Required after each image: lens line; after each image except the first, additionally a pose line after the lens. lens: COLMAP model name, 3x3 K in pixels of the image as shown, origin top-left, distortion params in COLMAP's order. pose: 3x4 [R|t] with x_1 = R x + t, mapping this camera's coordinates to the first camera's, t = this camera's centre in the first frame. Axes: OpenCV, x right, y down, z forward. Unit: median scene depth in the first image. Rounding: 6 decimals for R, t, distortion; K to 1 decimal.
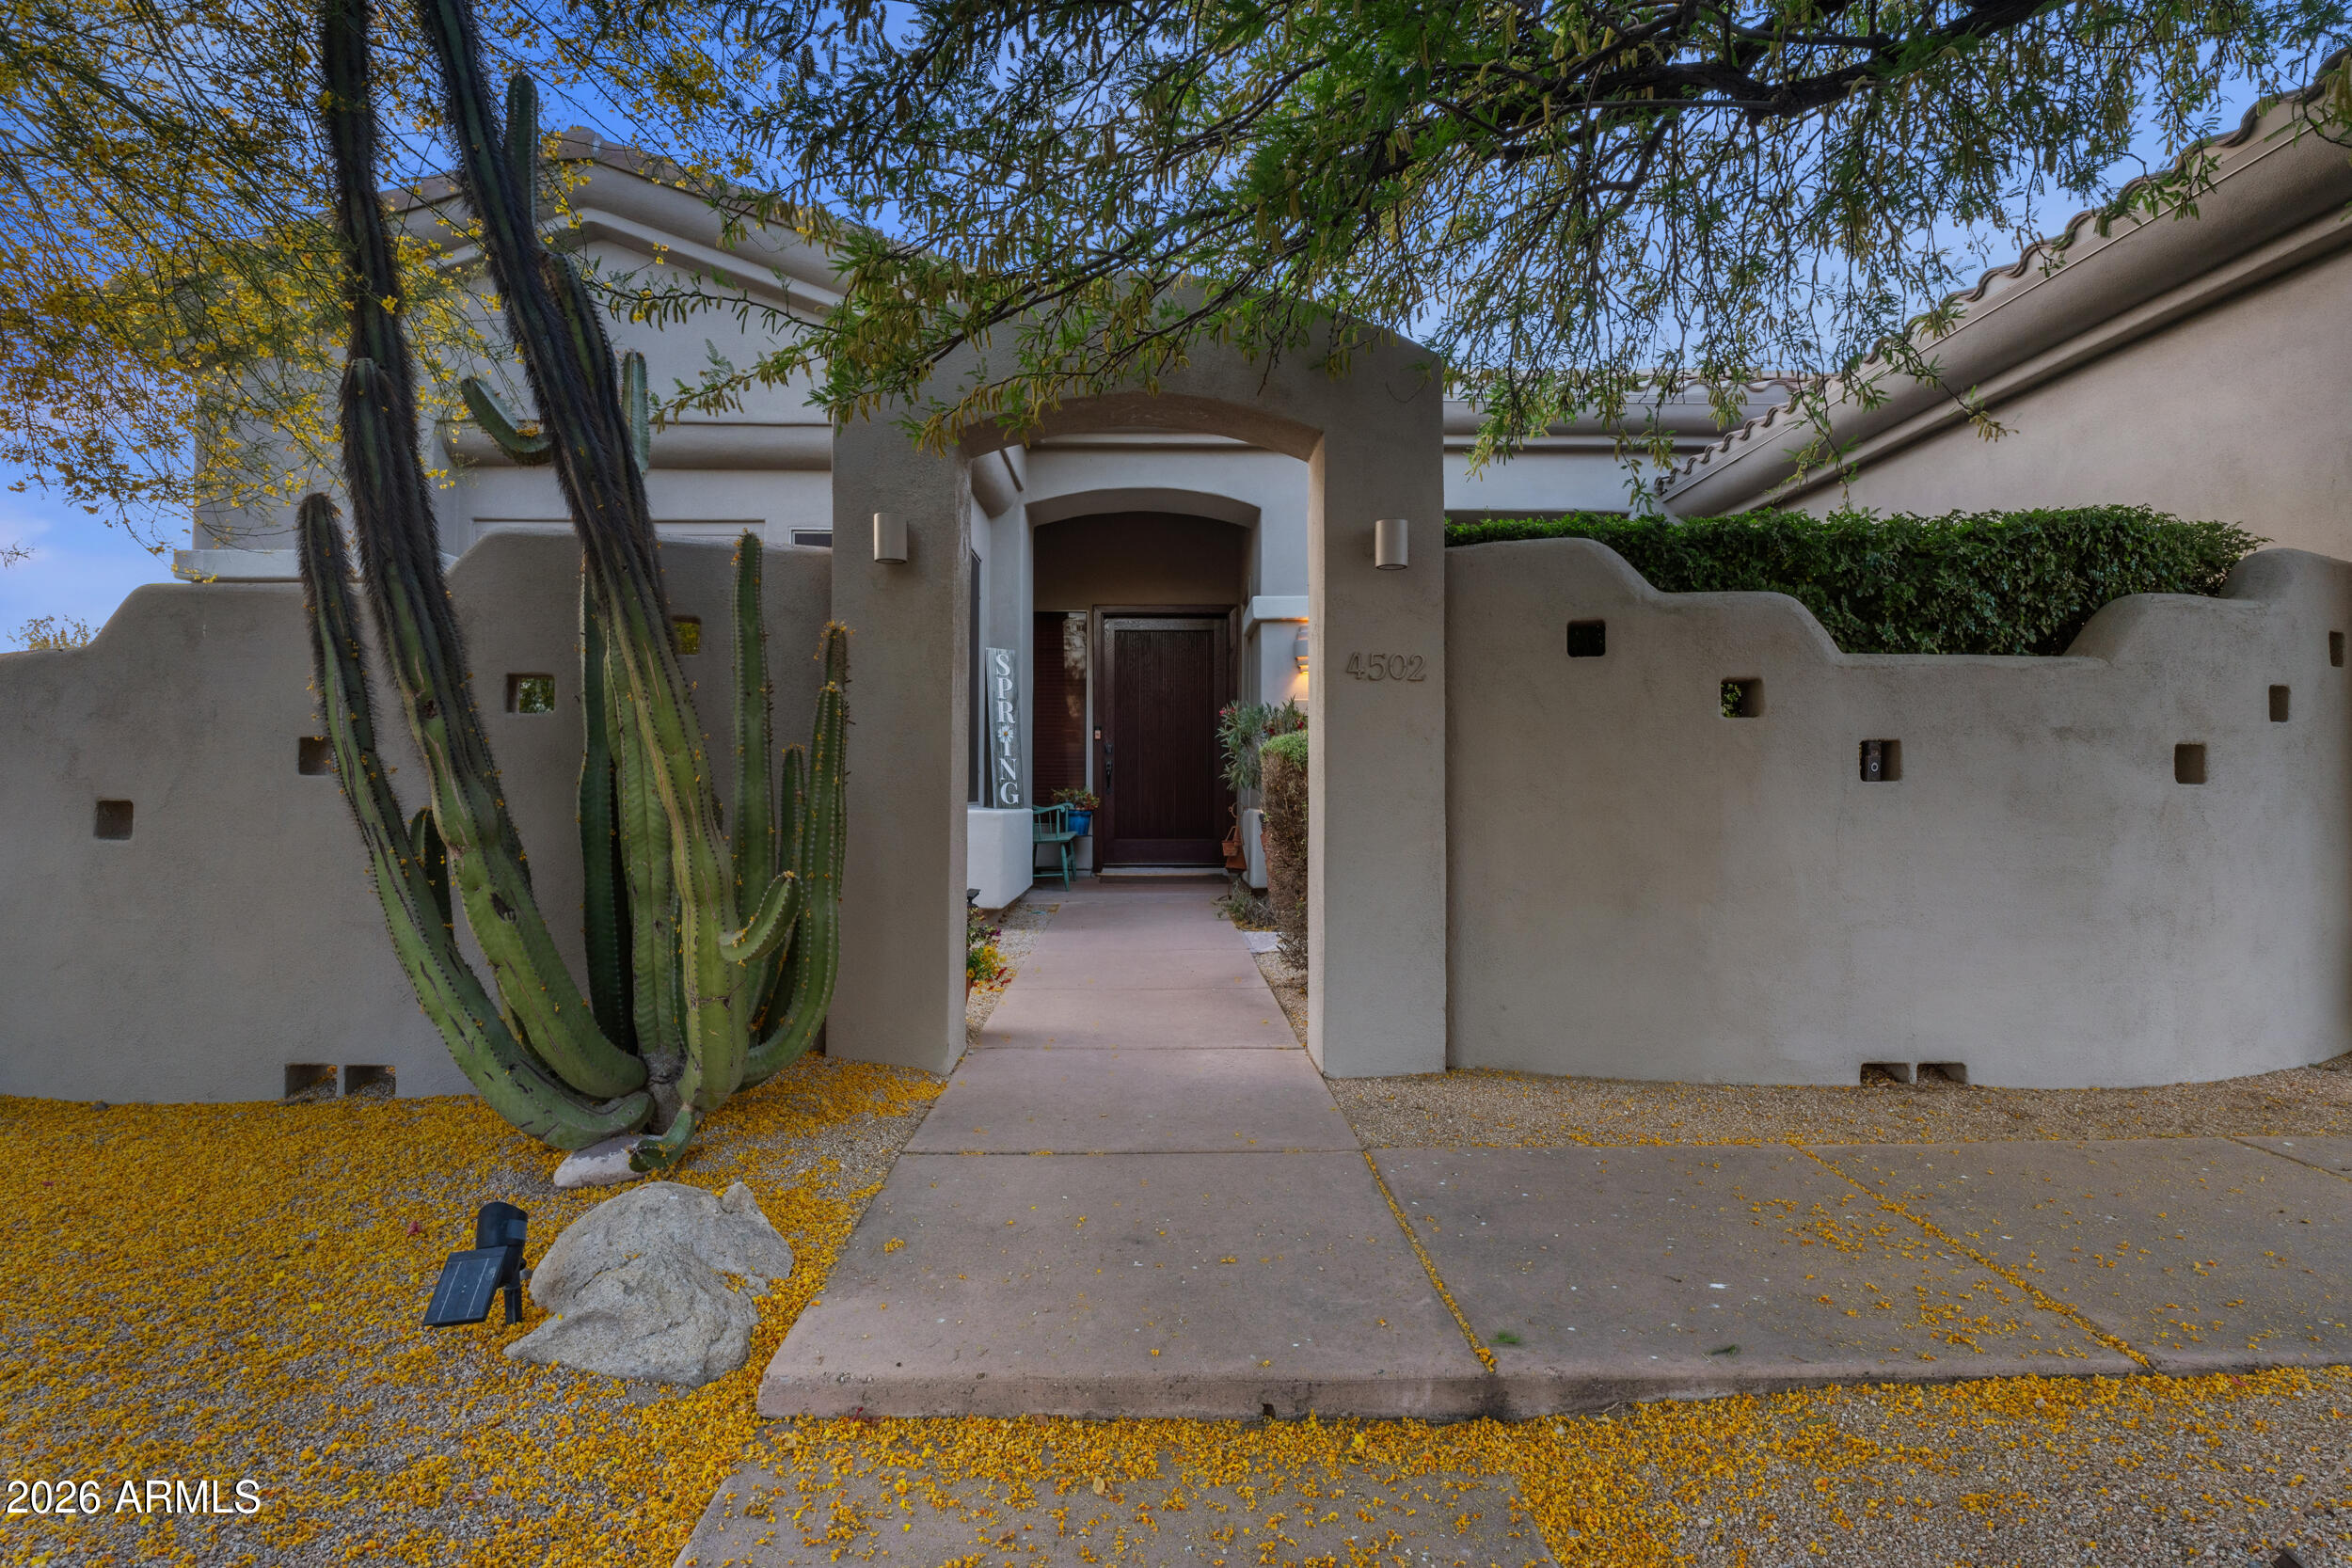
lens RADIAL K [[1278.0, 0, 1172.3], [0, 1278.0, 768.6], [0, 0, 1]] dist [-0.000428, 0.000119]
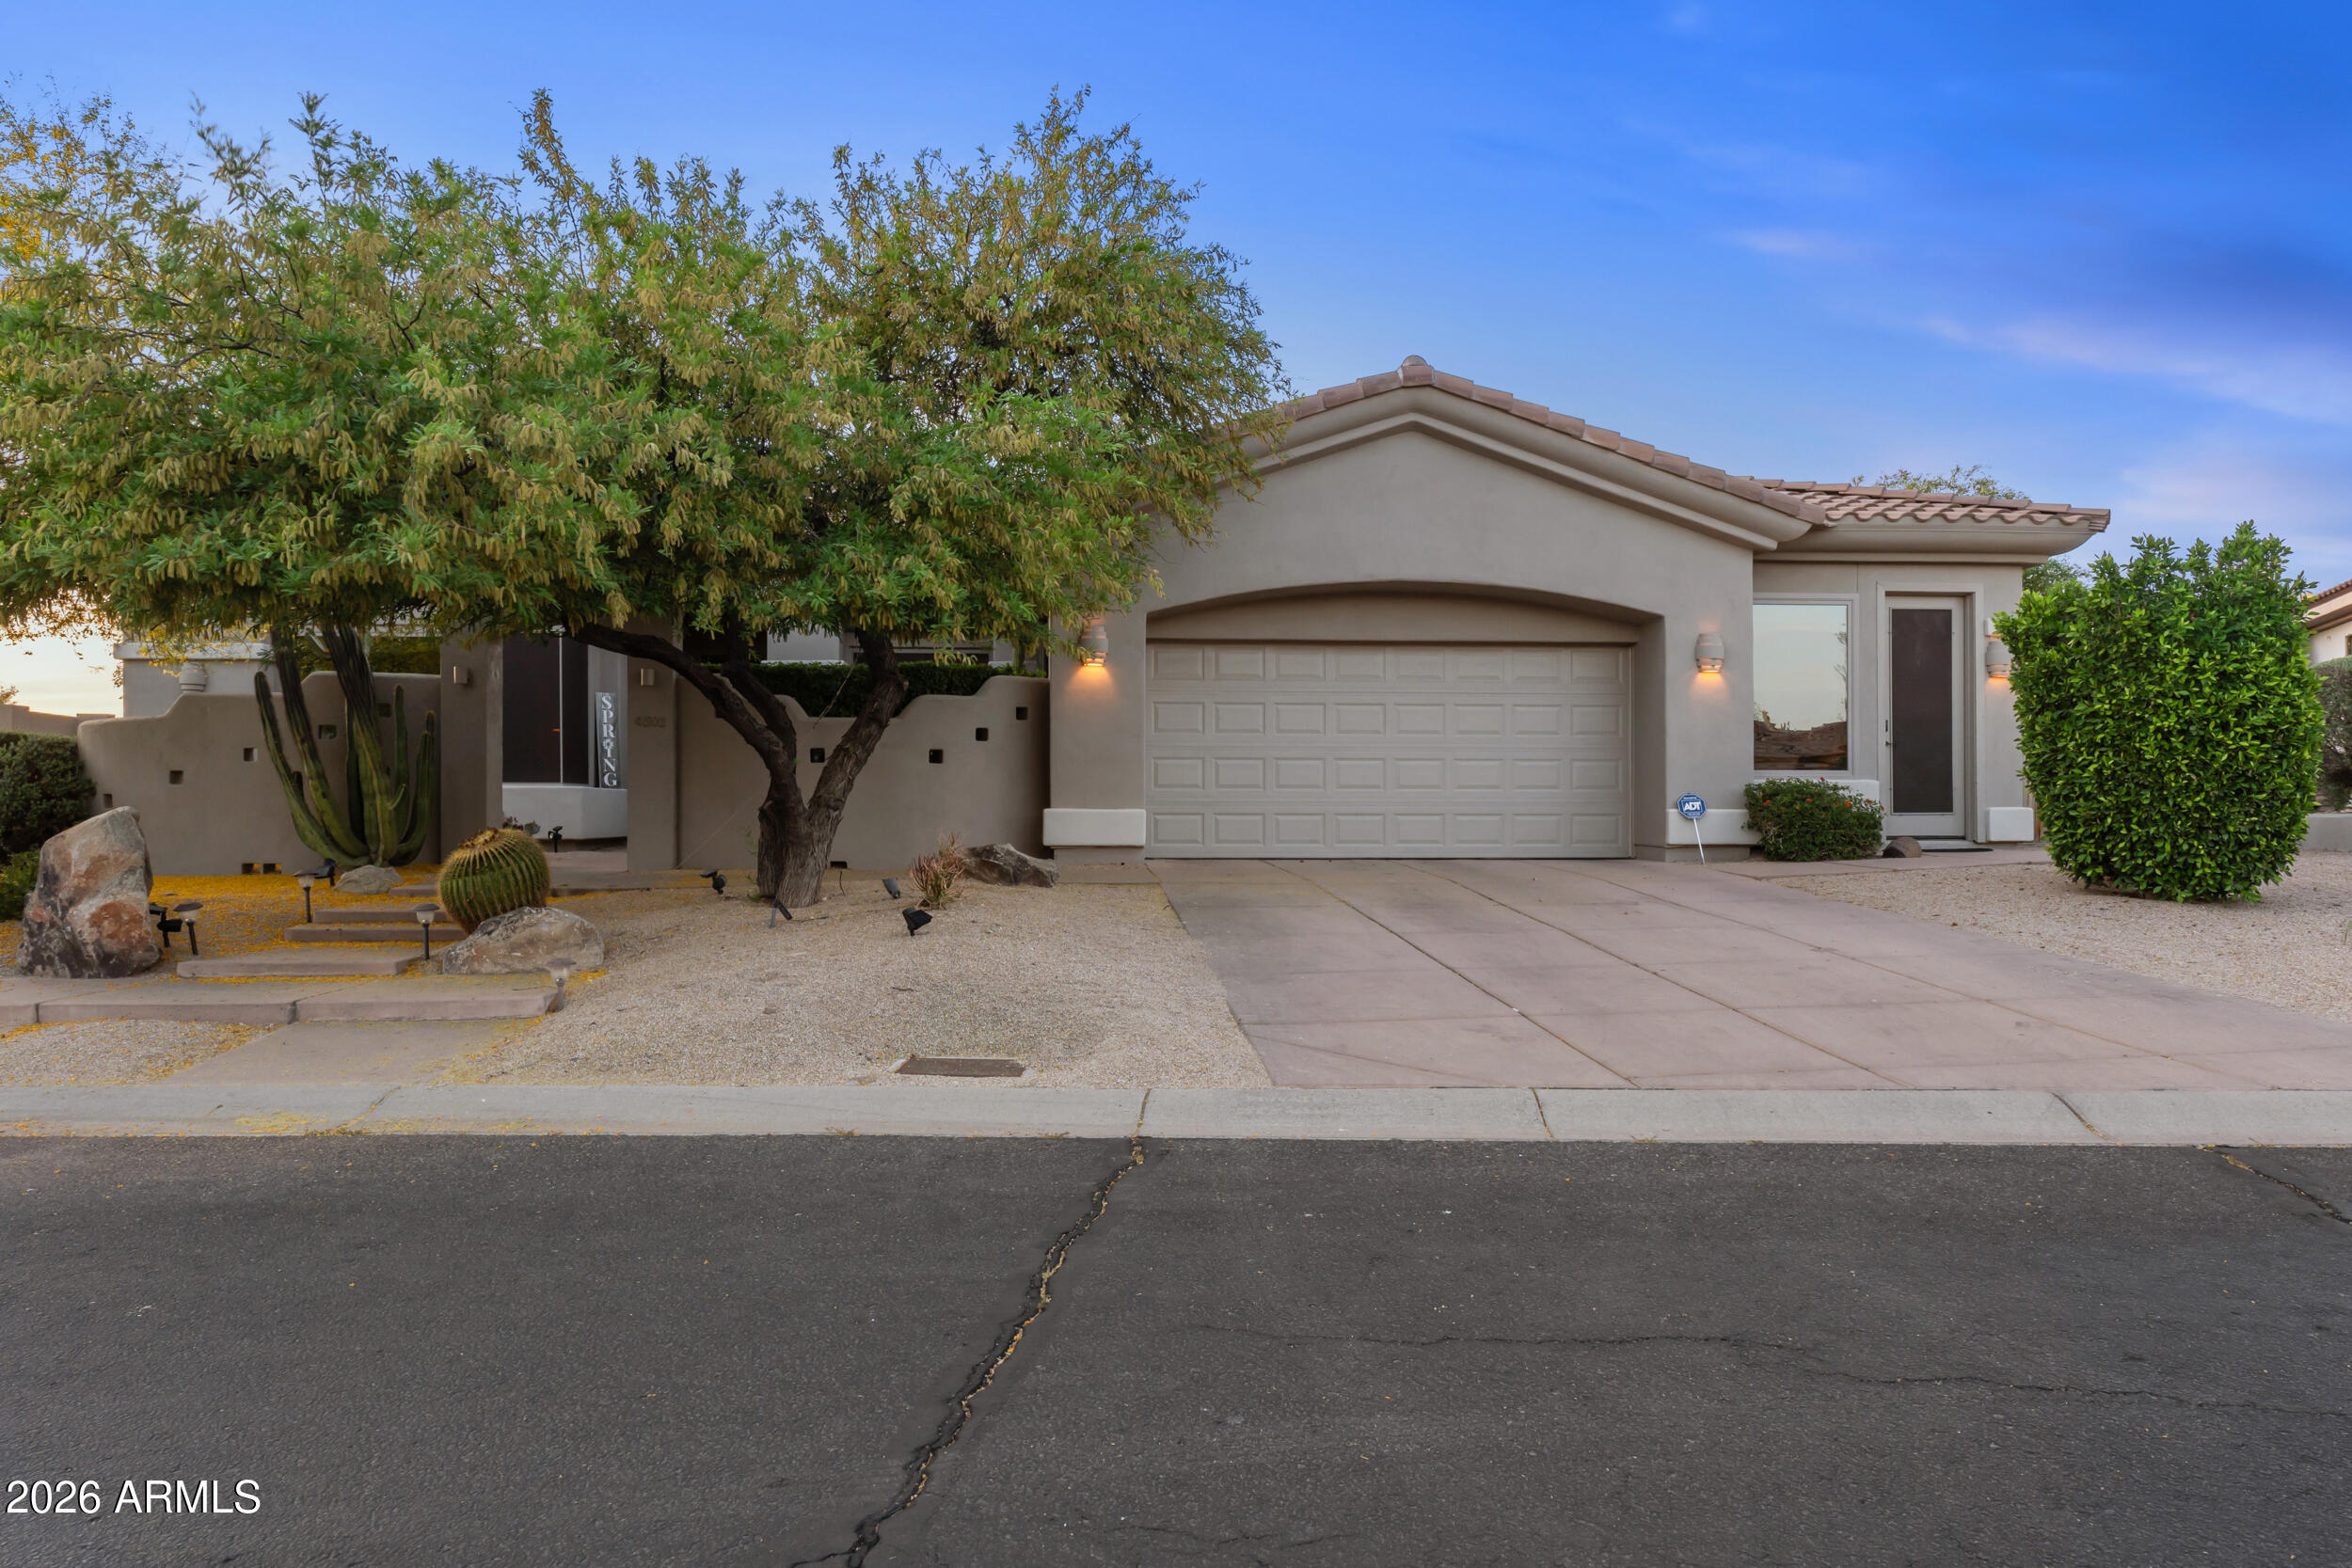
lens RADIAL K [[1554.0, 0, 1176.0], [0, 1554.0, 784.0], [0, 0, 1]] dist [0.005697, 0.002339]
pose [[0.998336, -0.003302, 0.057570, 1.137624], [0.003107, 0.999989, 0.003485, 0.047250], [-0.057581, -0.003301, 0.998335, -2.473212]]
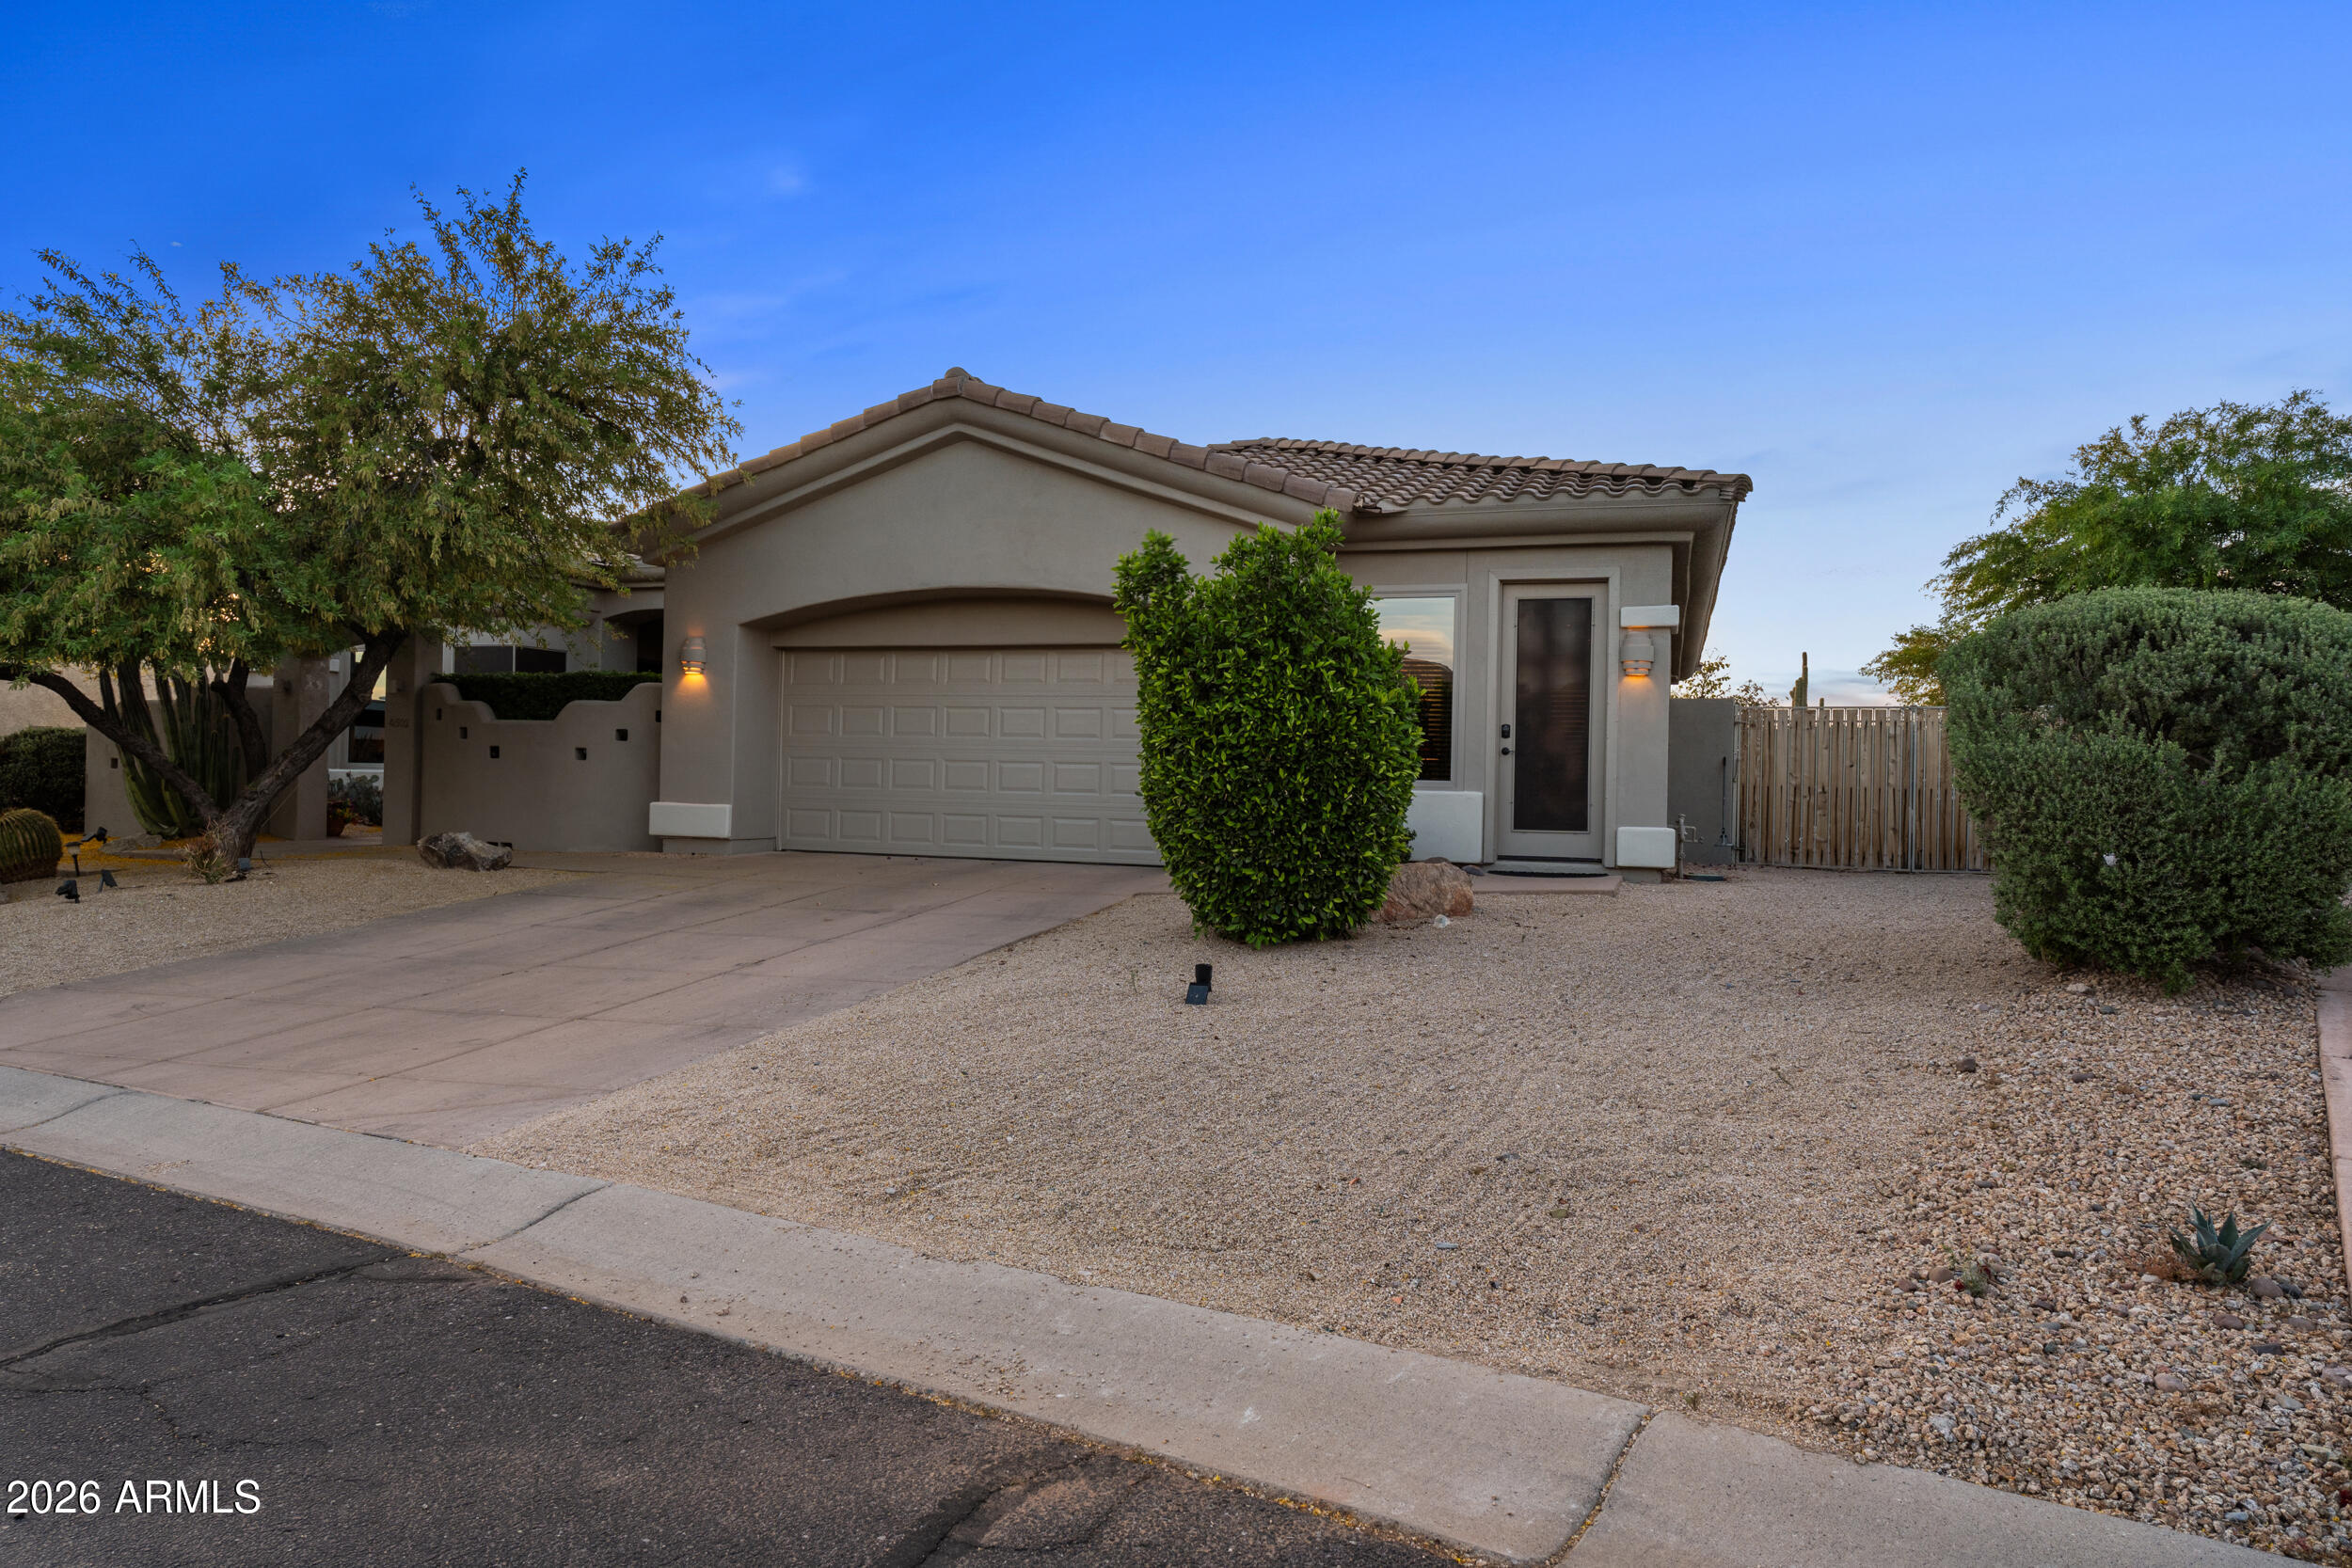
lens RADIAL K [[1554.0, 0, 1176.0], [0, 1554.0, 784.0], [0, 0, 1]] dist [0.005697, 0.002339]
pose [[0.938005, 0.016203, -0.346242, 3.605839], [-0.011585, 0.999814, 0.015405, -0.006231], [0.346428, -0.010439, 0.938019, -2.193658]]
